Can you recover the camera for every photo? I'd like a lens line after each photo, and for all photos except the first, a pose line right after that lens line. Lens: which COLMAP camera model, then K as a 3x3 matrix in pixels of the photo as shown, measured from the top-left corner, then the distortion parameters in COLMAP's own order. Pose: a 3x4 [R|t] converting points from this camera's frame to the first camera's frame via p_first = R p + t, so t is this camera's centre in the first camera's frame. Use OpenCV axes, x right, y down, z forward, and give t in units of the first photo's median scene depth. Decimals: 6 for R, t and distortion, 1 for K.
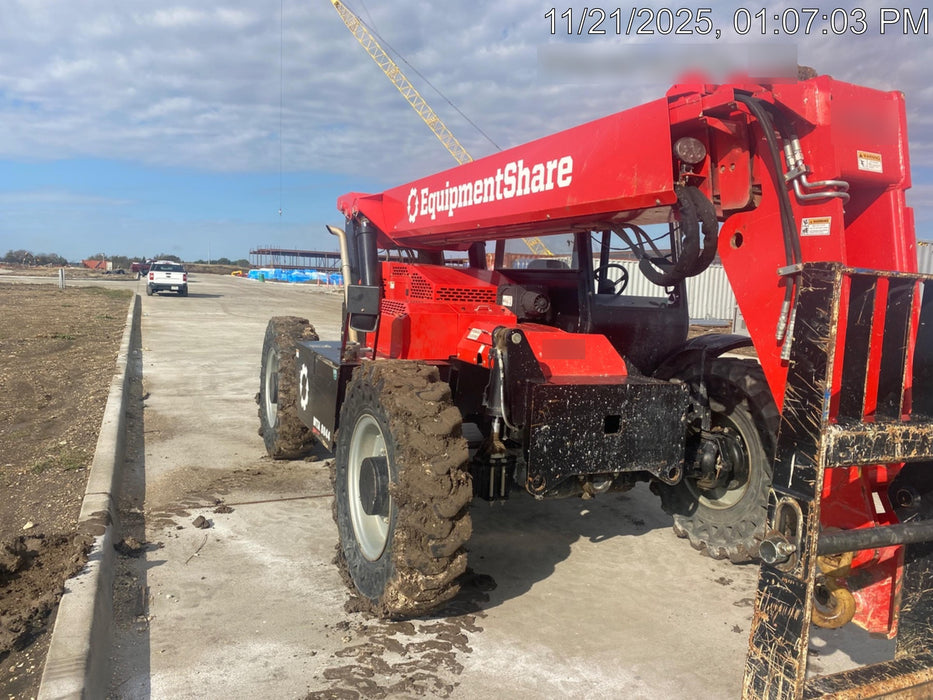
lens RADIAL K [[732.5, 0, 466.5], [0, 732.5, 350.0], [0, 0, 1]] dist [-0.002870, -0.005302]
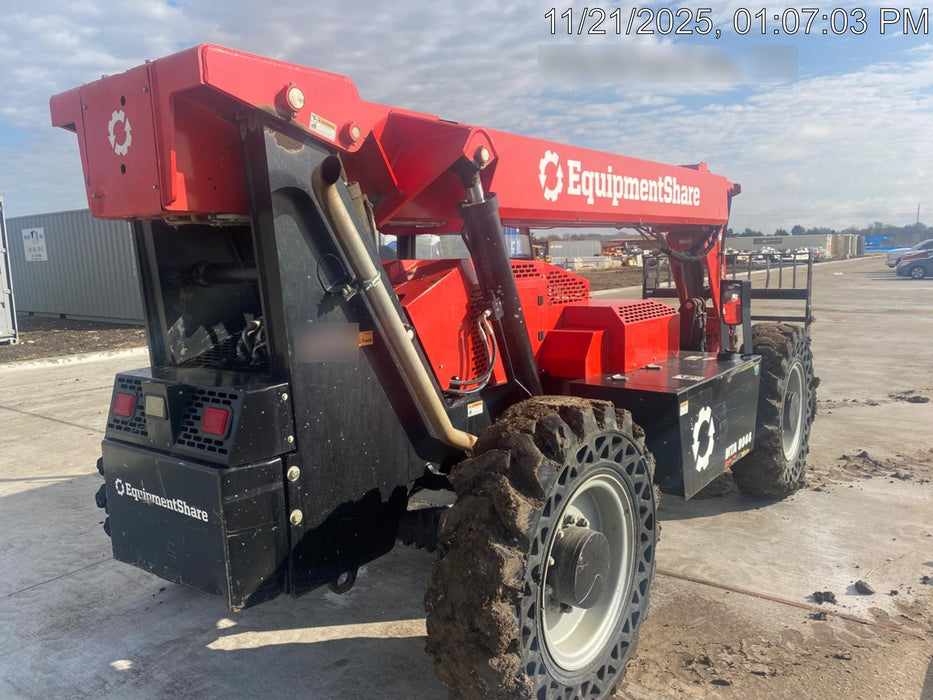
lens RADIAL K [[732.5, 0, 466.5], [0, 732.5, 350.0], [0, 0, 1]] dist [-0.002870, -0.005302]
pose [[-0.507330, -0.152249, 0.848196, -0.879405], [0.079640, 0.971774, 0.222066, -0.263972], [-0.858064, 0.180211, -0.480885, 1.925346]]
